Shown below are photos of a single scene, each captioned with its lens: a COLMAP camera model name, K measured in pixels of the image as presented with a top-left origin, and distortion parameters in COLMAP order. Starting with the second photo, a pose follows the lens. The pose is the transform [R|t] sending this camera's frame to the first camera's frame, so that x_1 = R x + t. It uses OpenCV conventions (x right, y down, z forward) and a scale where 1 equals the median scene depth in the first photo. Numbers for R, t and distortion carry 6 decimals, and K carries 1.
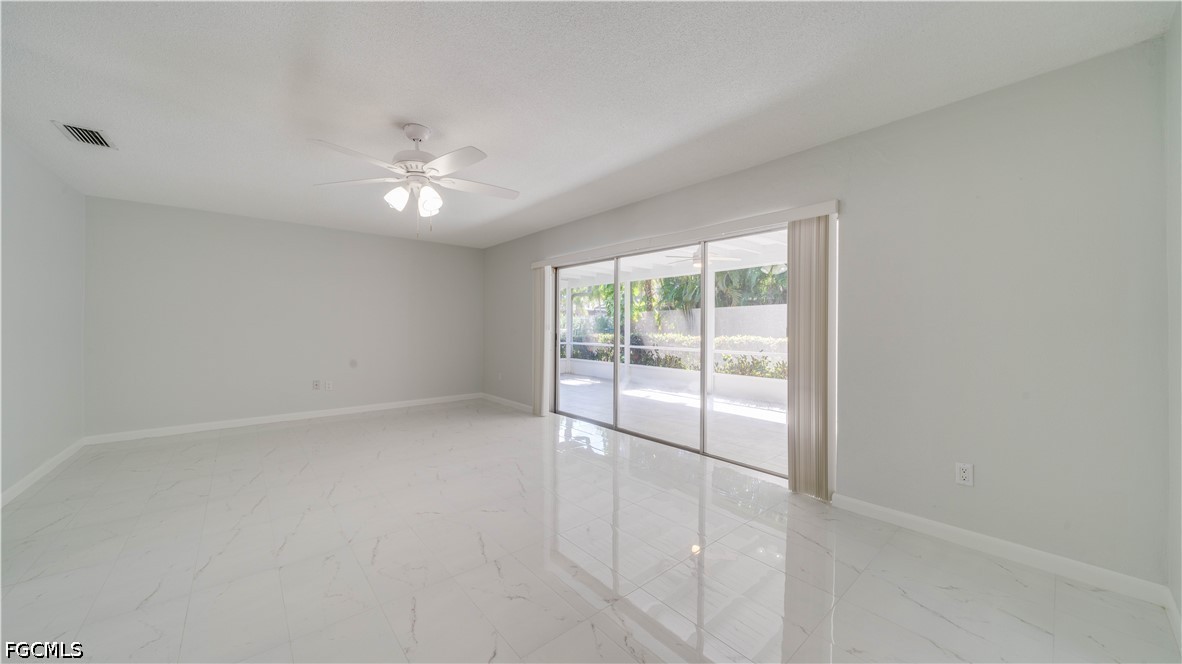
lens RADIAL K [[409.1, 0, 588.3], [0, 409.1, 327.1], [0, 0, 1]] dist [-0.008109, 0.000049]
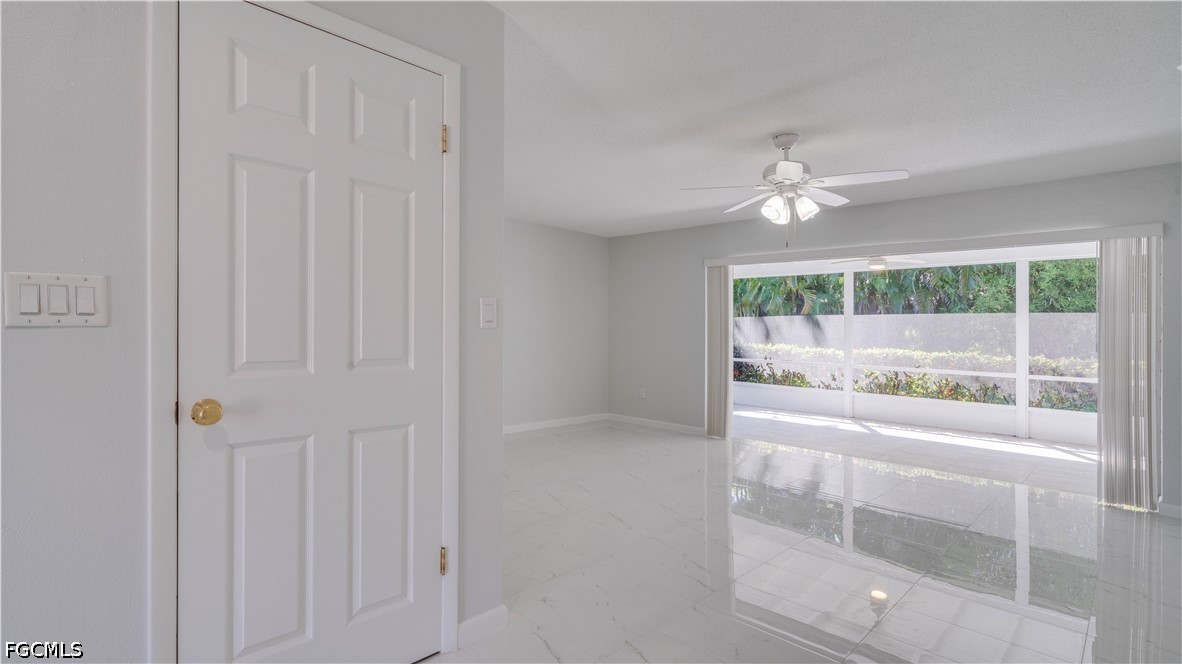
lens RADIAL K [[566.0, 0, 591.0], [0, 566.0, 332.0], [0, 0, 1]] dist [0.002859, 0.000475]
pose [[0.995861, 0.017065, 0.089276, -0.341080], [-0.017035, 0.999854, -0.001096, -0.001287], [-0.089282, -0.000429, 0.996006, -0.112749]]
